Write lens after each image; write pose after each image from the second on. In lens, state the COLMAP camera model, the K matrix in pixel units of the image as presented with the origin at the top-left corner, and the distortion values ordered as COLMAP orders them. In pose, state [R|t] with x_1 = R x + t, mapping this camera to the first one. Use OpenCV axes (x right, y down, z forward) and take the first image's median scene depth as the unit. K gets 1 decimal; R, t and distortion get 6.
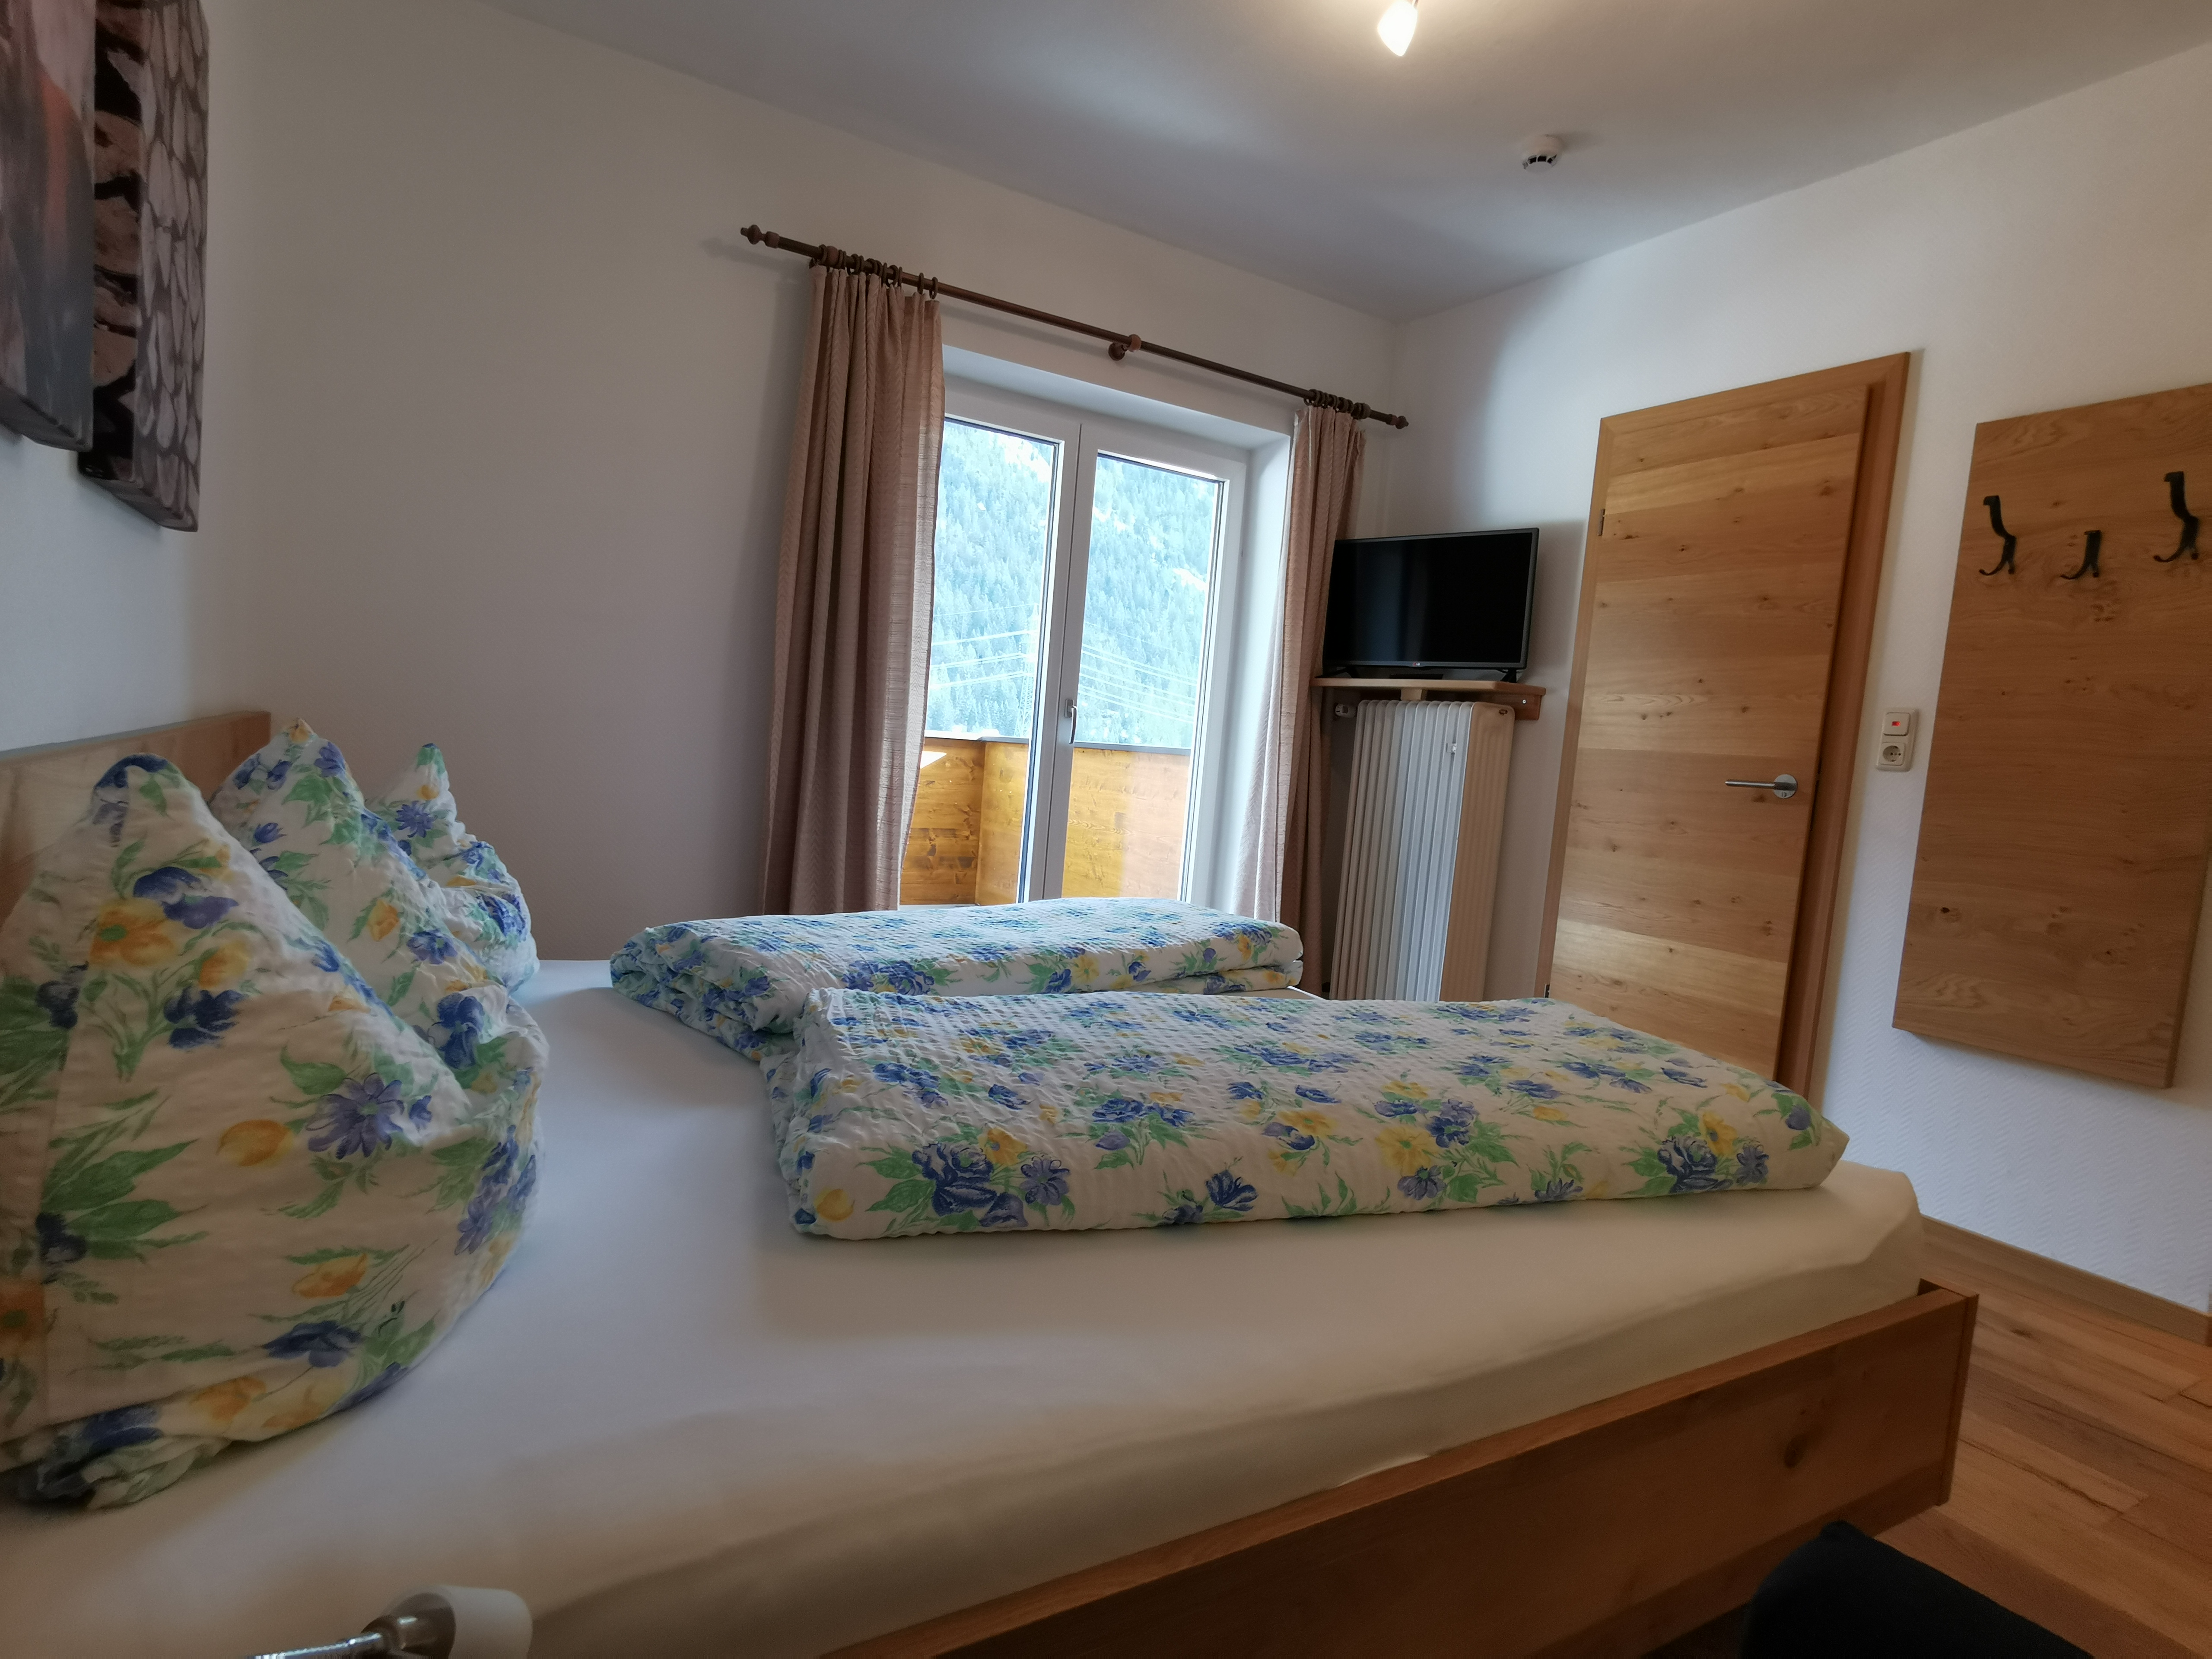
lens RADIAL K [[1177.8, 0, 1093.0], [0, 1177.8, 836.3], [0, 0, 1]] dist [-0.005862, 0.011723]
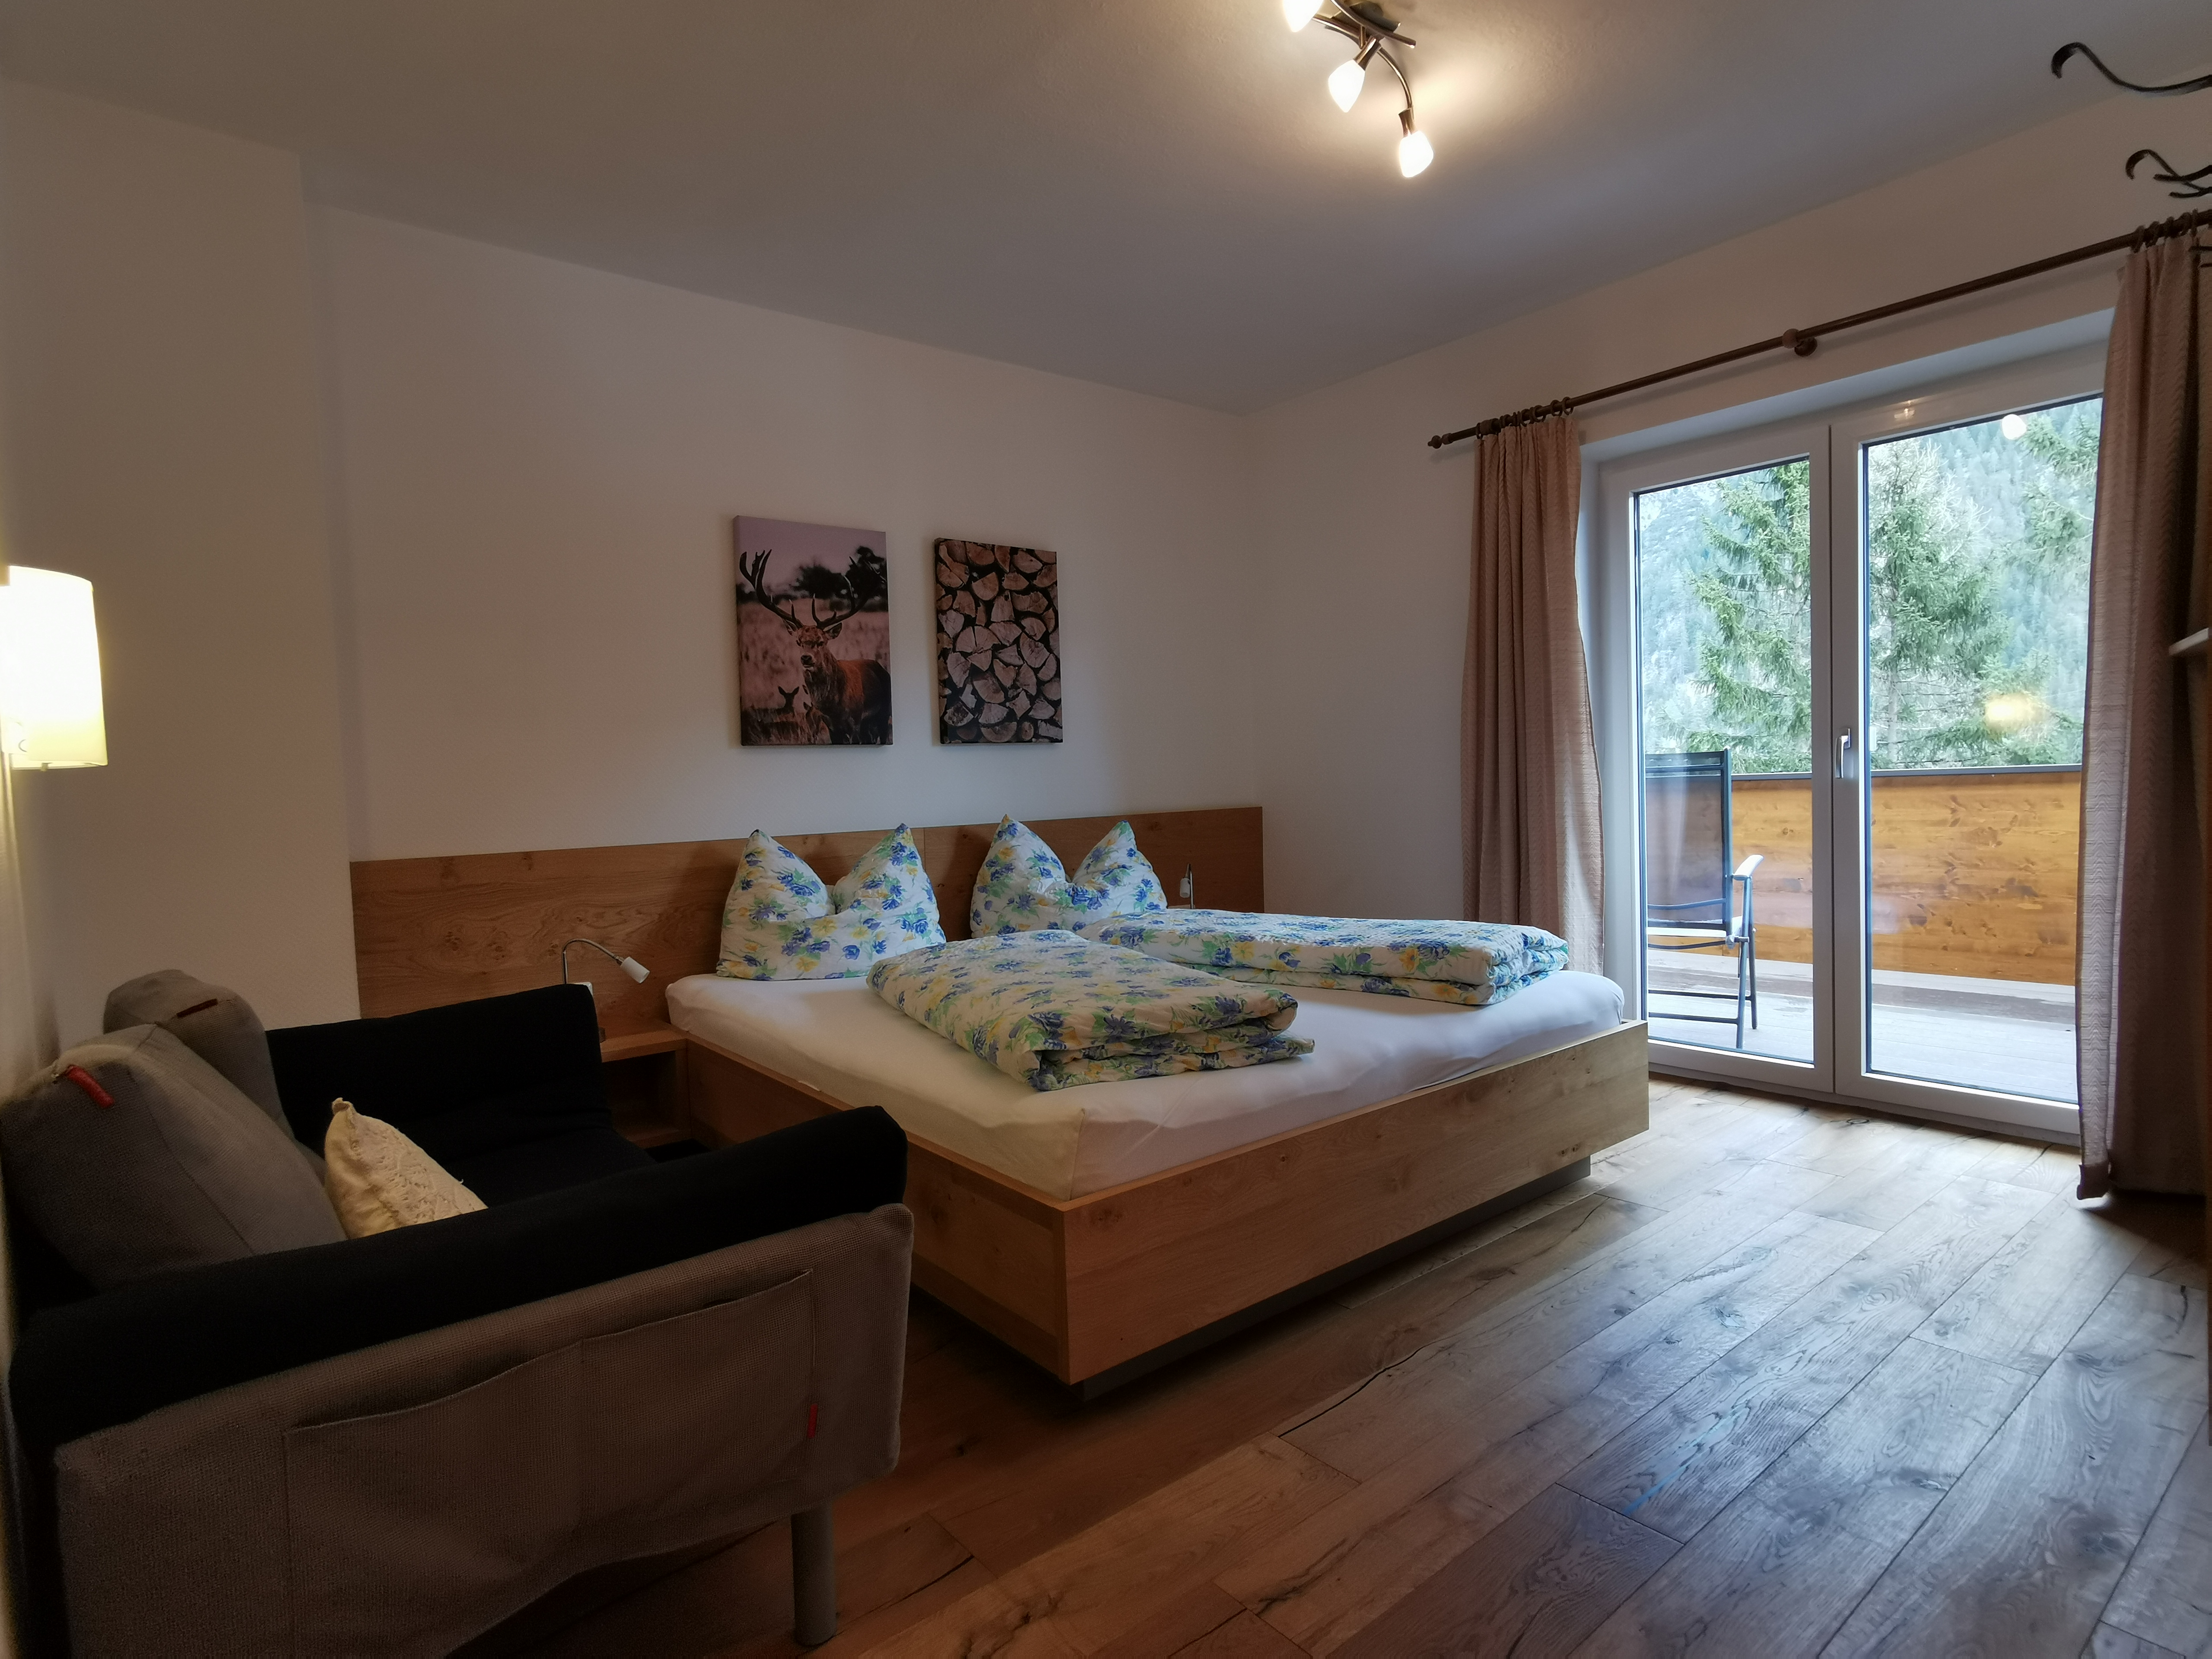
lens RADIAL K [[1154.6, 0, 1098.7], [0, 1154.6, 835.3], [0, 0, 1]] dist [-0.006864, 0.010726]
pose [[0.141008, -0.038904, -0.989244, 2.025082], [-0.034616, 0.998423, -0.044199, 0.055696], [0.989403, 0.040476, 0.139439, 0.878700]]
